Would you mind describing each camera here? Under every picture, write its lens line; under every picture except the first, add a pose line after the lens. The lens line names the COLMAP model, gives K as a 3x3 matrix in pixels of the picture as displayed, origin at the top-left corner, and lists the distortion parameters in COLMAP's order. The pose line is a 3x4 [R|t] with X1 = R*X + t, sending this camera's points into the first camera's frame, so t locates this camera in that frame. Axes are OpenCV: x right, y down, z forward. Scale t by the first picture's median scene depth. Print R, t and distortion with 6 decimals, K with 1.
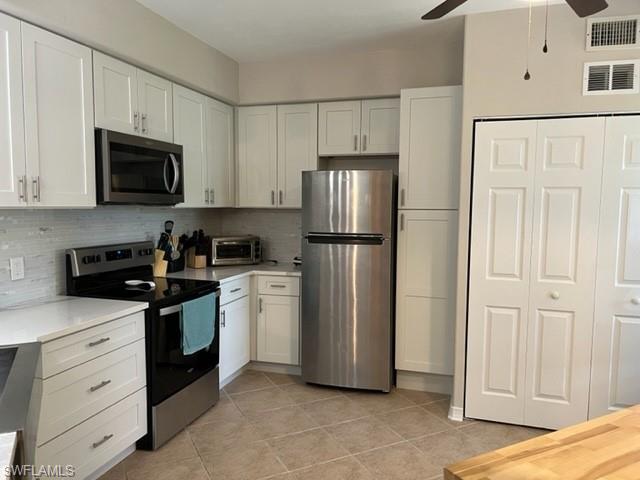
lens RADIAL K [[482.5, 0, 320.7], [0, 482.5, 240.3], [0, 0, 1]] dist [0.043567, -0.033003]
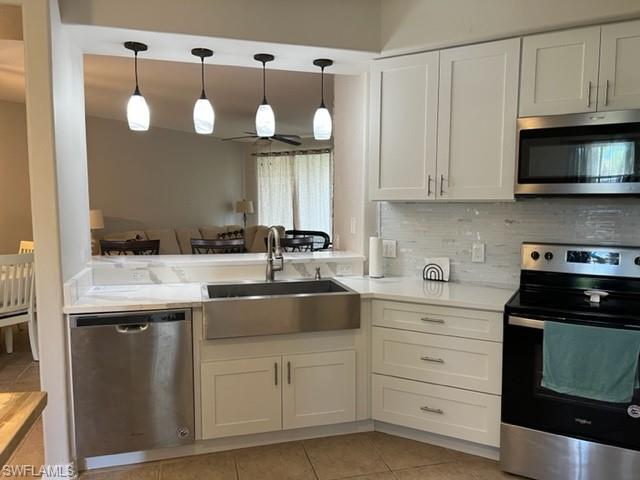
lens RADIAL K [[482.5, 0, 320.2], [0, 482.5, 241.0], [0, 0, 1]] dist [0.043567, -0.033003]
pose [[-0.184801, 0.079725, -0.979537, 0.624888], [-0.075403, 0.992616, 0.095015, -0.055105], [0.979879, 0.091419, -0.177425, 0.869313]]
